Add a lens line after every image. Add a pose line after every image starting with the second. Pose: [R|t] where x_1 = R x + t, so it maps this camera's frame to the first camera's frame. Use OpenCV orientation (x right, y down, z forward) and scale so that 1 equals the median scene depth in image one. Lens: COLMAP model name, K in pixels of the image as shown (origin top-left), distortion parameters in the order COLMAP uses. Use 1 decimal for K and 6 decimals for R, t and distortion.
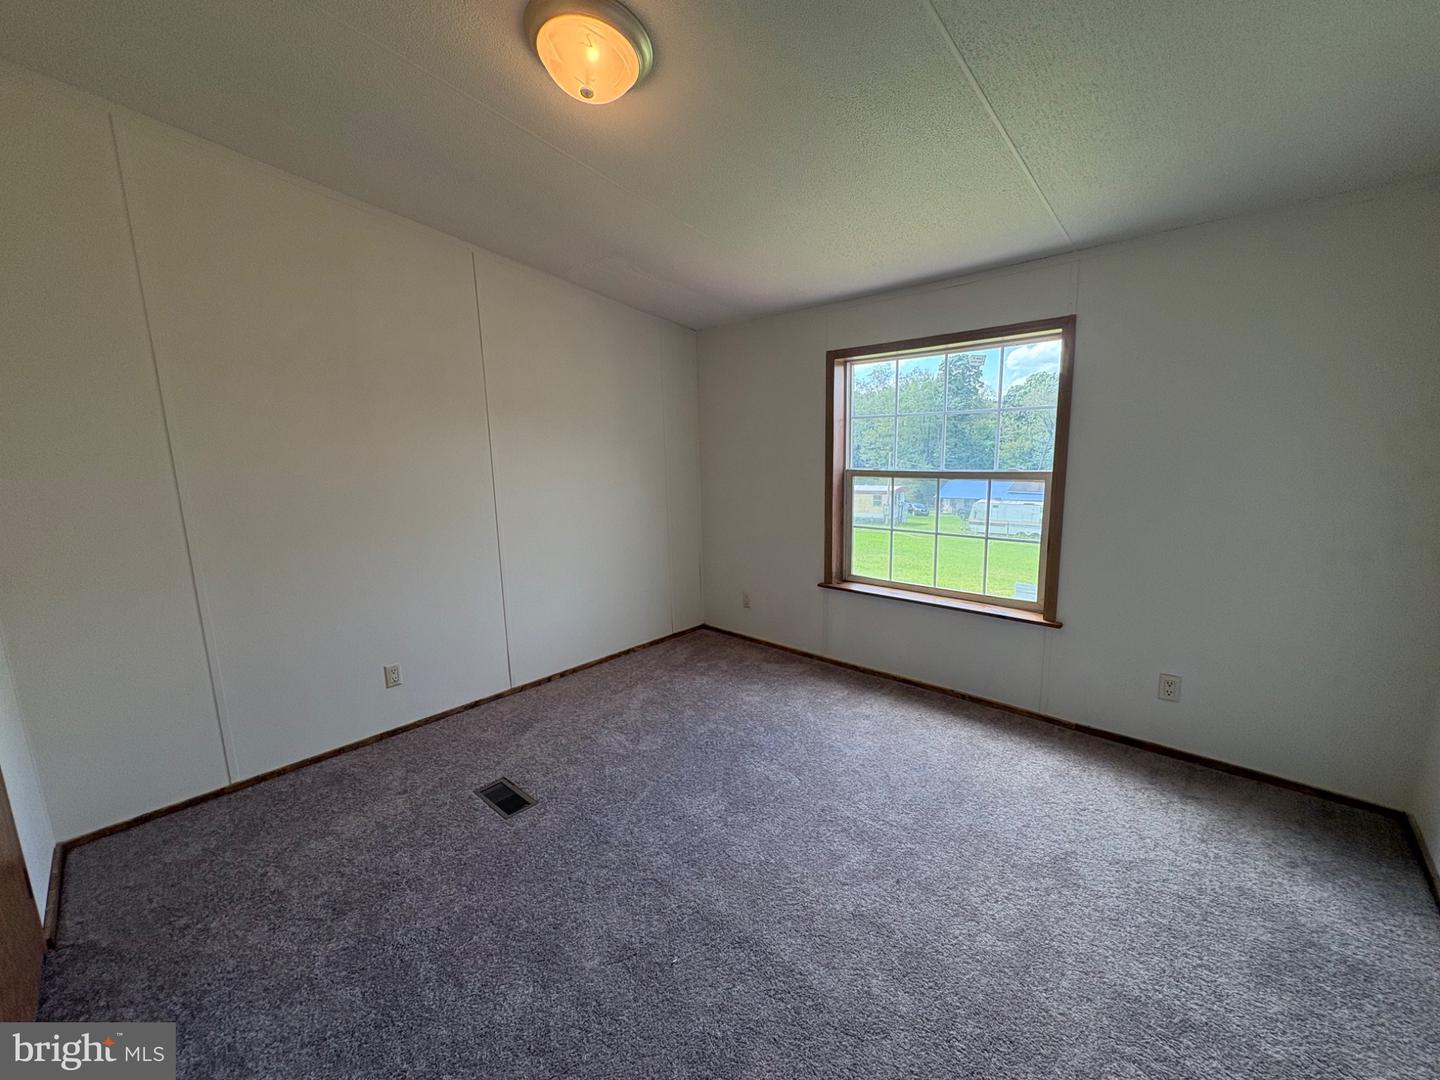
lens RADIAL K [[574.2, 0, 720.0], [0, 574.2, 540.0], [0, 0, 1]] dist [0.000150, 0.000162]
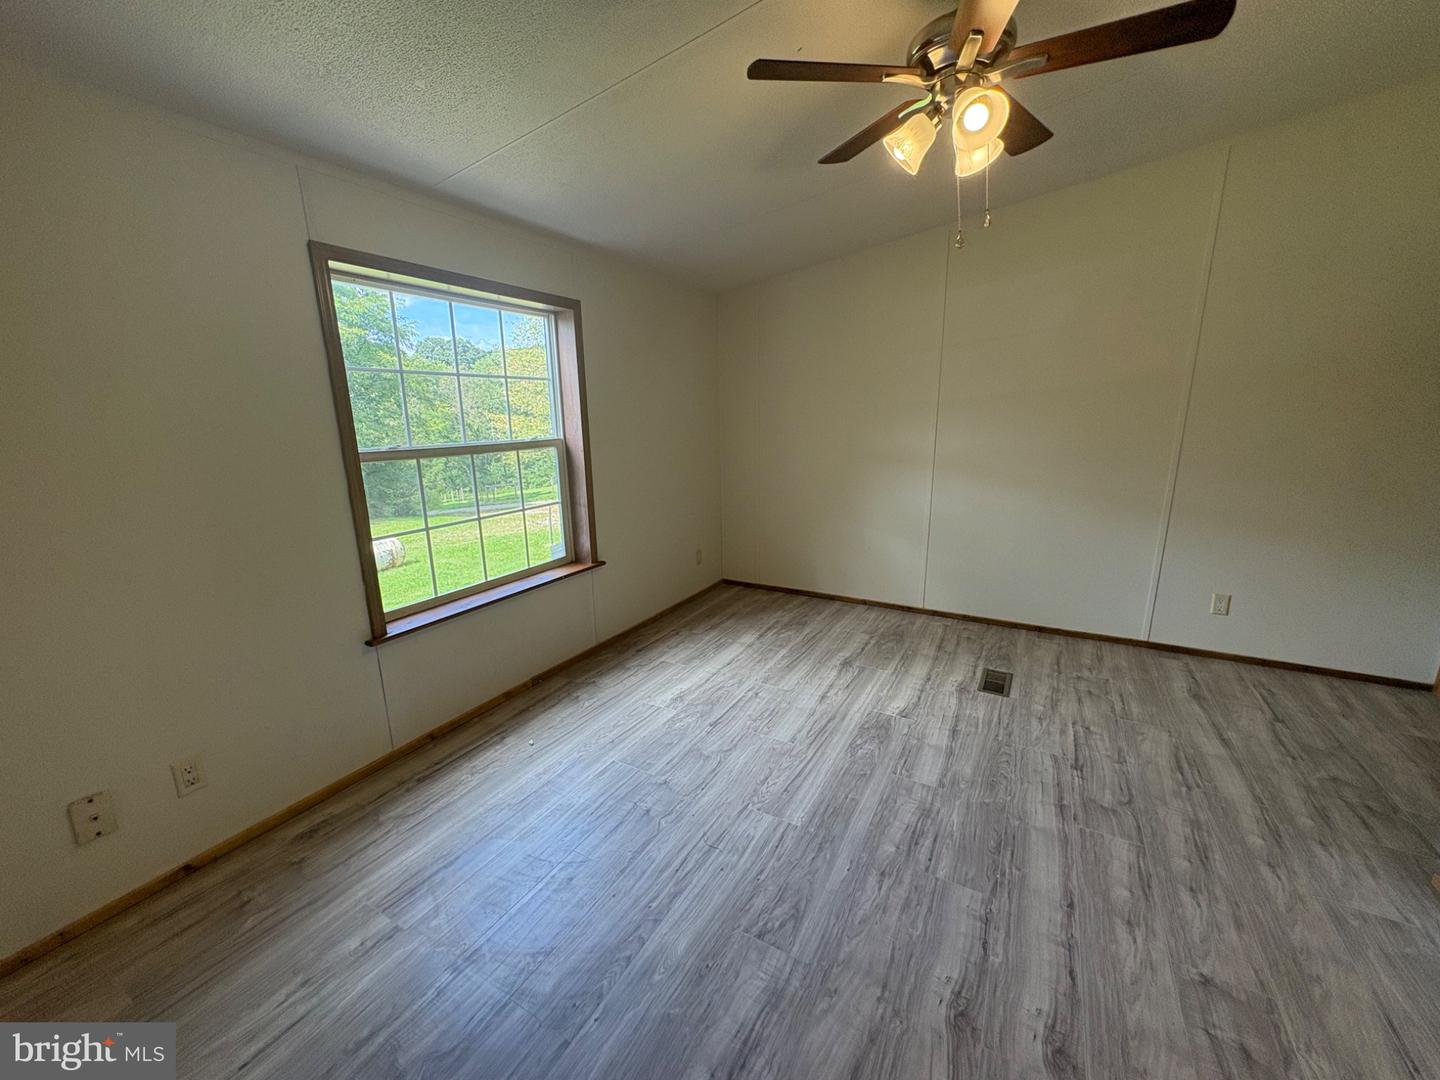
lens RADIAL K [[574.2, 0, 720.0], [0, 574.2, 540.0], [0, 0, 1]] dist [0.000150, 0.000162]
pose [[-0.230469, -0.157661, 0.960222, -0.522359], [0.212627, 0.954782, 0.207802, -0.080816], [-0.949565, 0.252061, -0.186525, 0.832793]]
